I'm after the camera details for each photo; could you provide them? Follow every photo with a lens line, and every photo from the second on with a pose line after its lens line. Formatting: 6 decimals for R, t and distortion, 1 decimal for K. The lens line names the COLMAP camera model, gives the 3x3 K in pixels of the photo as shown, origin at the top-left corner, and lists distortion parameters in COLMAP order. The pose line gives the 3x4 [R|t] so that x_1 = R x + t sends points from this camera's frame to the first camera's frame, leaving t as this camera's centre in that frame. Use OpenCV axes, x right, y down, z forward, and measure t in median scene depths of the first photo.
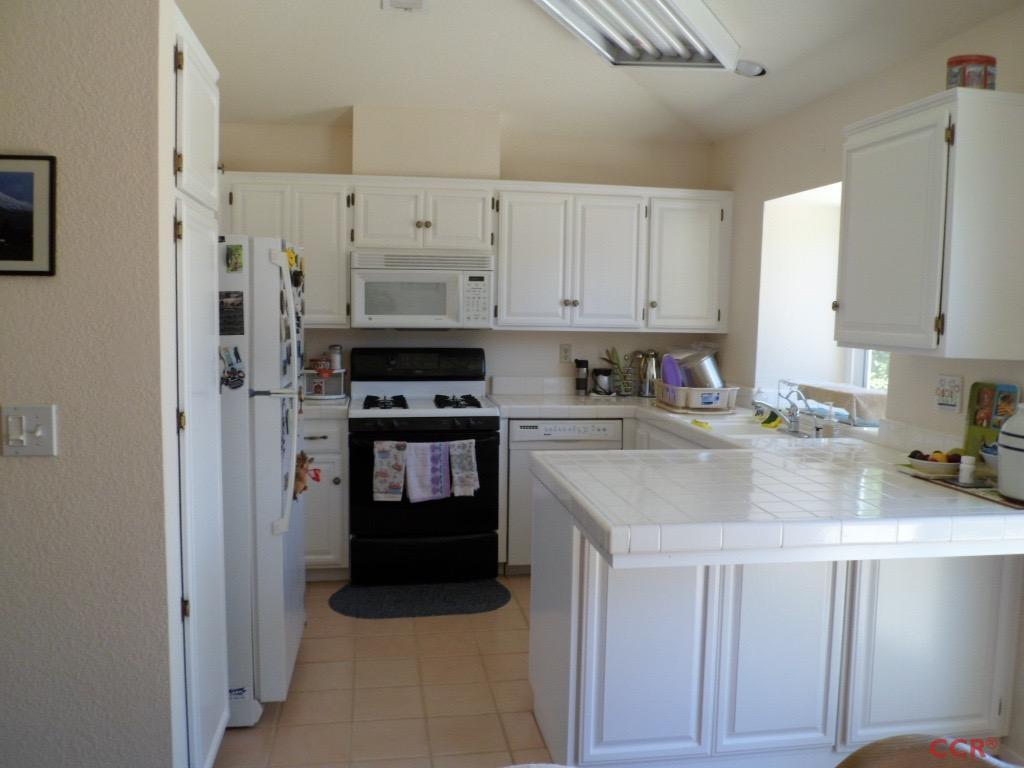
lens RADIAL K [[860.0, 0, 512.0], [0, 860.0, 384.0], [0, 0, 1]] dist [-0.049431, 0.000016]
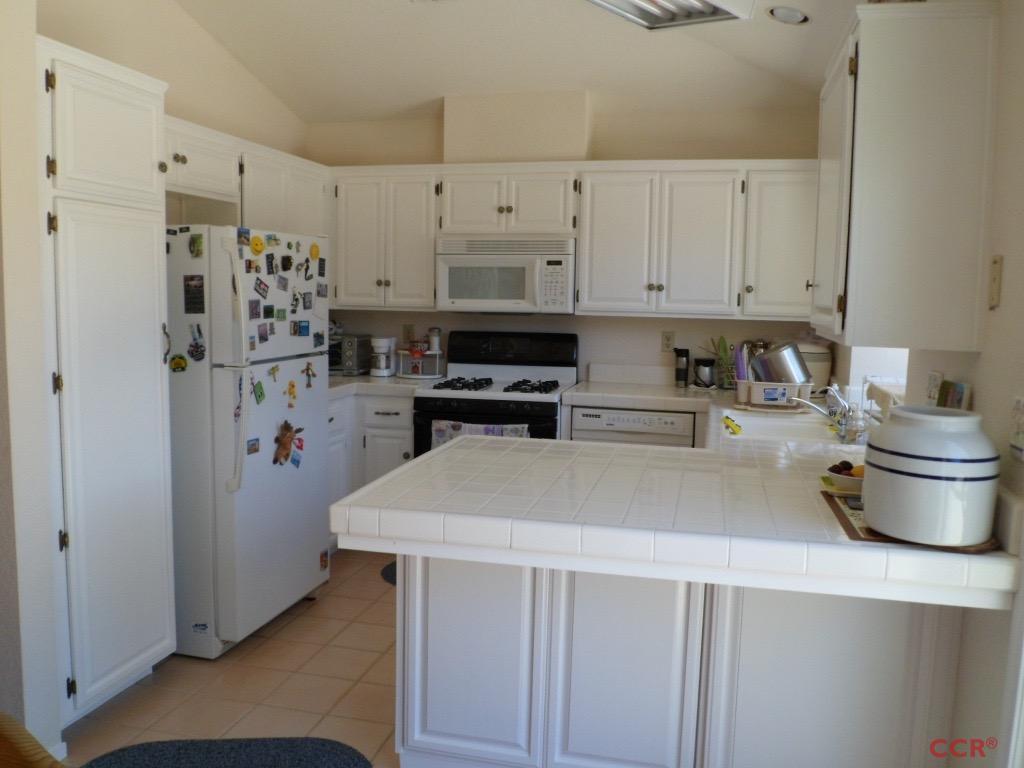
lens RADIAL K [[860.0, 0, 512.0], [0, 860.0, 384.0], [0, 0, 1]] dist [-0.049431, 0.000016]
pose [[0.916298, 0.043037, -0.398178, 0.313424], [-0.038146, 0.999068, 0.020203, -0.001505], [0.398676, -0.003323, 0.917086, 0.075595]]
